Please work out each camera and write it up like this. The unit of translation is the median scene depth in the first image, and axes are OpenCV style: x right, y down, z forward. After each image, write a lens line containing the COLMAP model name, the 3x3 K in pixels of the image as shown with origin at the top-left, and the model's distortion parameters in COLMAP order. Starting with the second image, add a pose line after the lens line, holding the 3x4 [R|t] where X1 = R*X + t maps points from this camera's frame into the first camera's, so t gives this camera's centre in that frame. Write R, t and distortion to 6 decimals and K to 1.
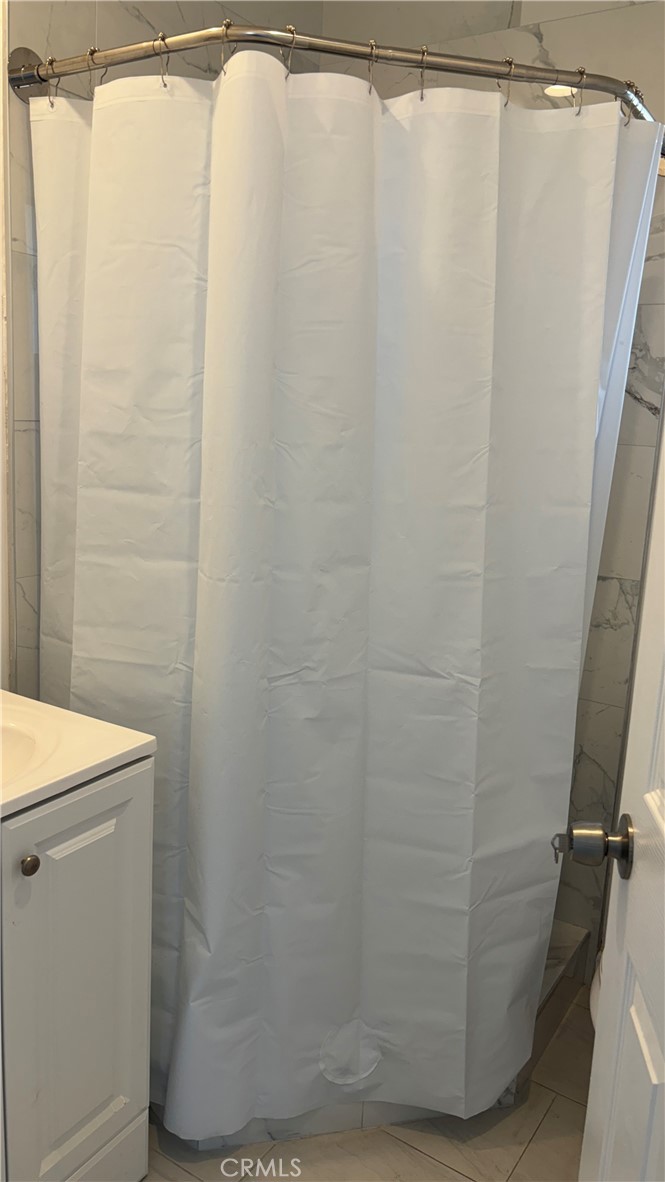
lens RADIAL K [[890.9, 0, 337.7], [0, 890.9, 595.5], [0, 0, 1]] dist [0.054378, -0.073402]
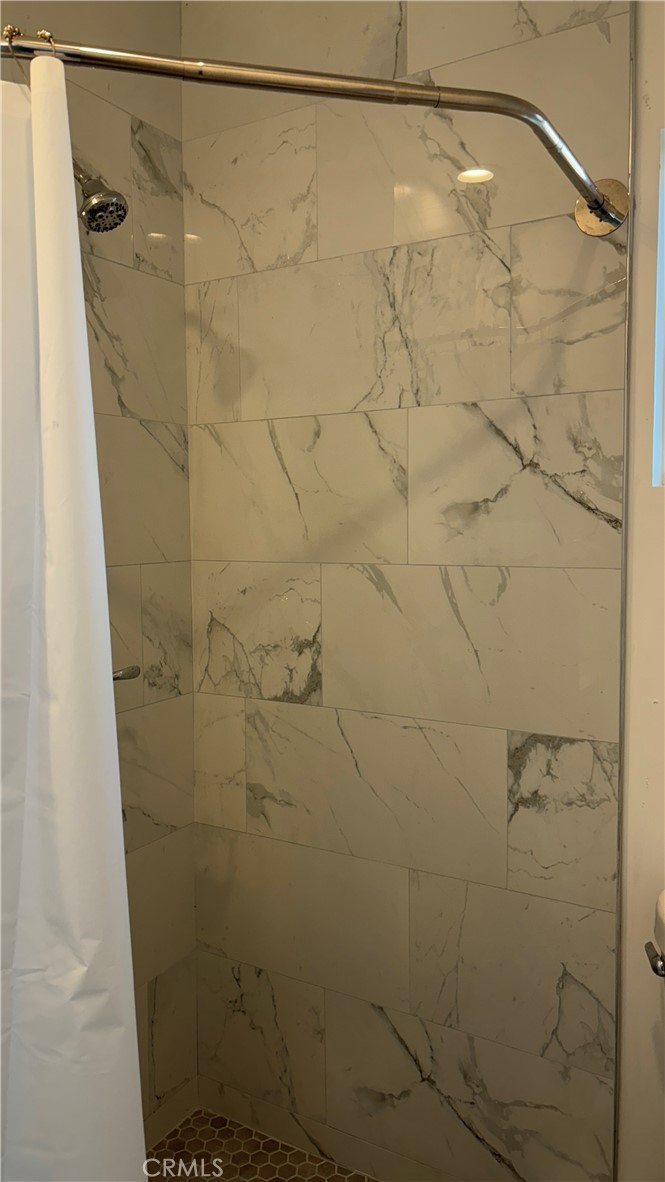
lens RADIAL K [[890.9, 0, 329.1], [0, 890.9, 589.8], [0, 0, 1]] dist [0.054378, -0.073402]
pose [[0.997979, -0.059151, 0.023201, 0.081197], [0.061489, 0.991093, -0.118125, -0.069993], [-0.016008, 0.119313, 0.992728, 0.230276]]
